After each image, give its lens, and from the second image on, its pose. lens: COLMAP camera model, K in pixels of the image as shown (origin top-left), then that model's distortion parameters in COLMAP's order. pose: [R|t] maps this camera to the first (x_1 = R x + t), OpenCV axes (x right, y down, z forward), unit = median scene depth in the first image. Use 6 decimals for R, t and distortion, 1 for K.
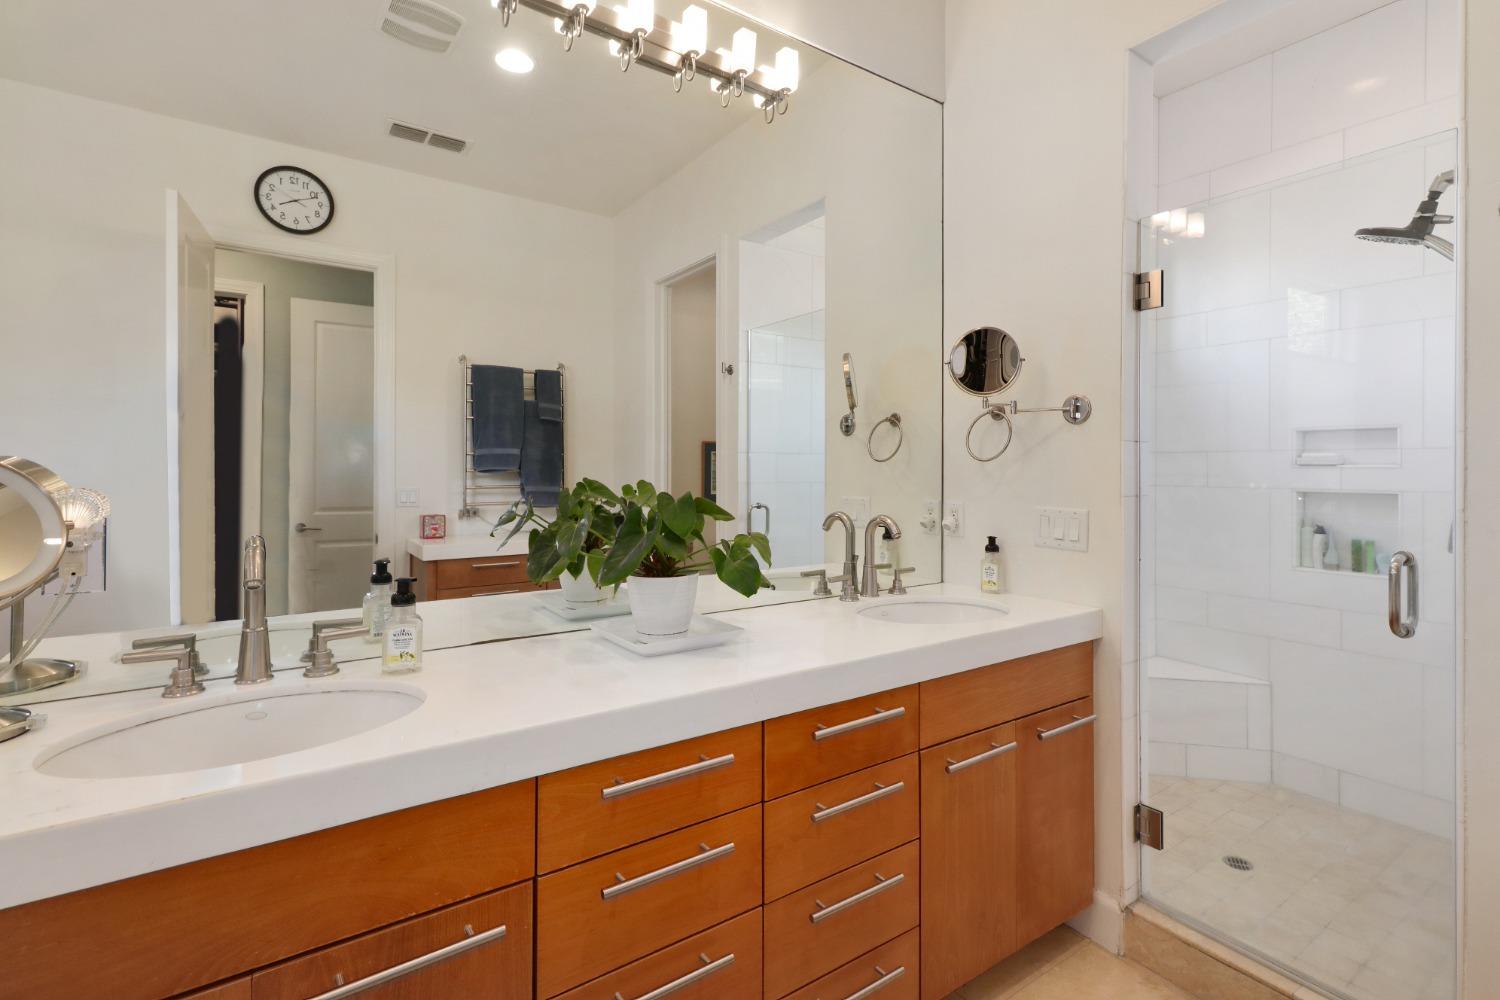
lens RADIAL K [[700.0, 0, 751.5], [0, 700.0, 478.6], [0, 0, 1]] dist [0.005505, 0.000639]
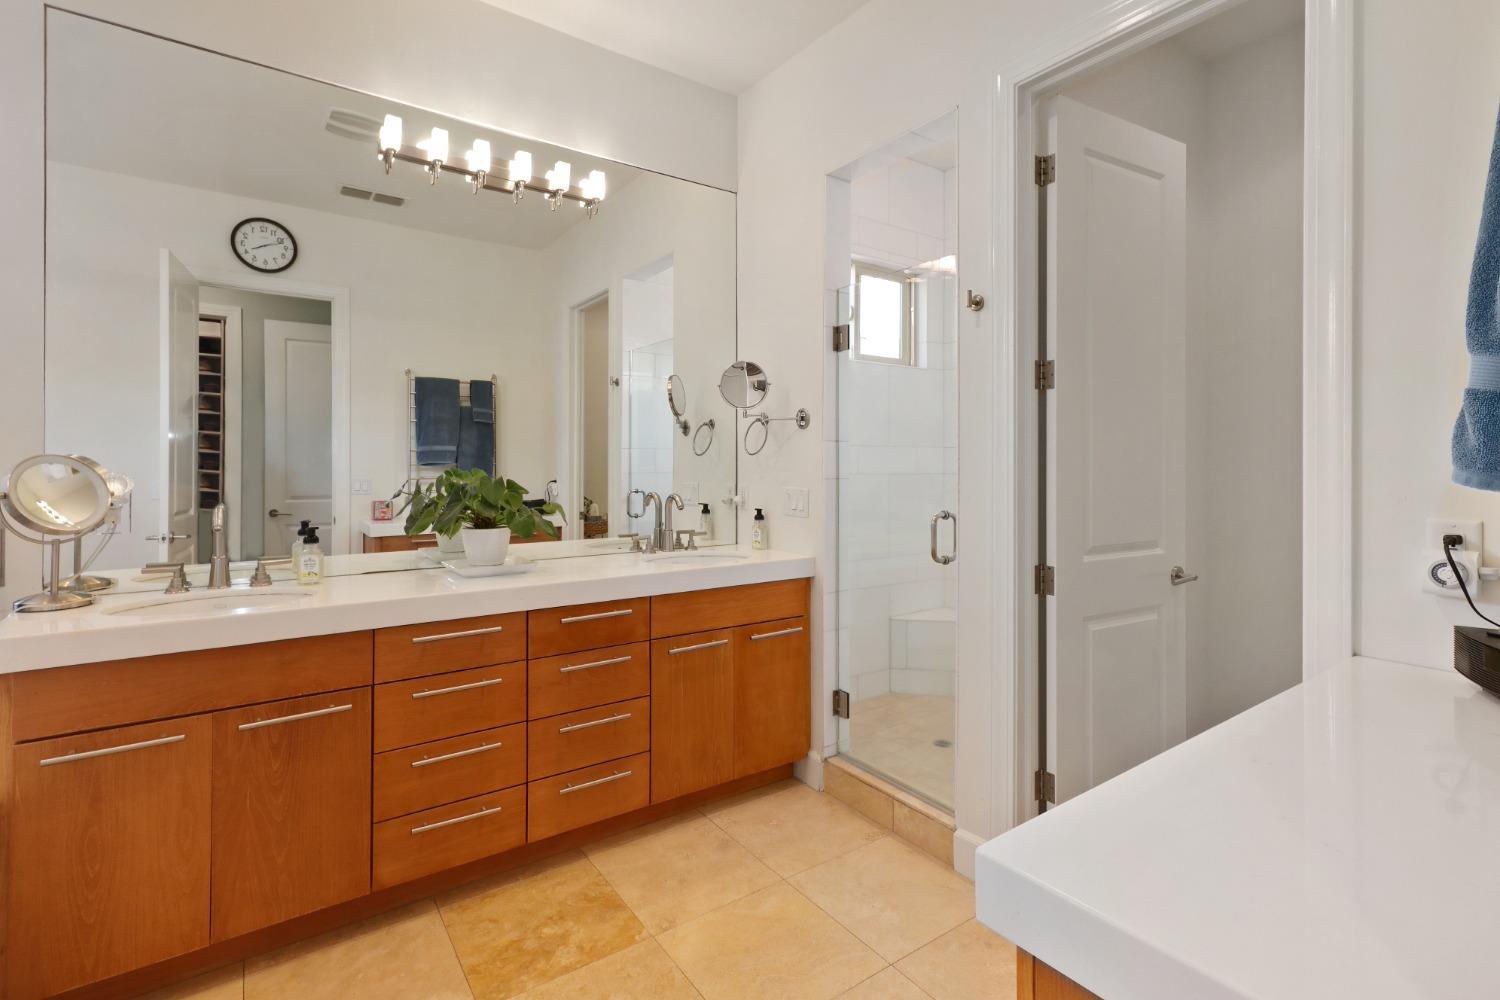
lens RADIAL K [[697.6, 0, 748.1], [0, 697.6, 470.1], [0, 0, 1]] dist [0.014299, -0.000002]
pose [[0.999967, -0.004395, 0.006802, 0.311301], [0.004420, 0.999984, -0.003620, 0.010092], [-0.006786, 0.003650, 0.999970, -0.394037]]
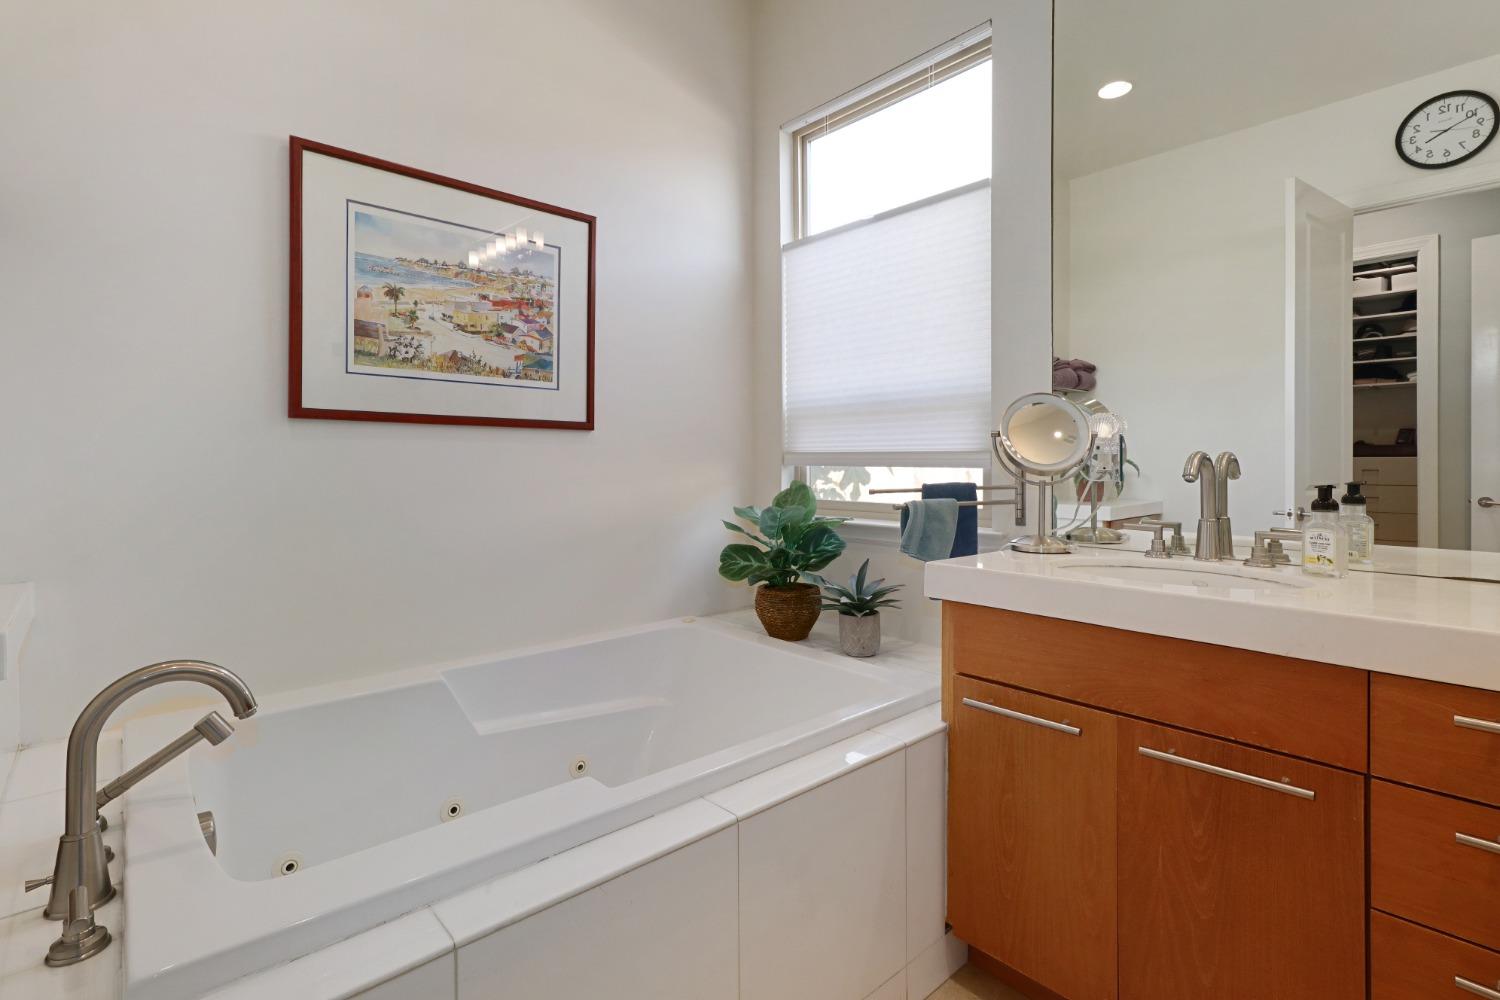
lens RADIAL K [[718.7, 0, 756.6], [0, 718.7, 466.9], [0, 0, 1]] dist [0.003247, 0.000612]
pose [[0.118845, -0.001793, -0.992911, 0.274104], [-0.005217, 0.999983, -0.002430, 0.071710], [0.992899, 0.005469, 0.118834, 0.021808]]
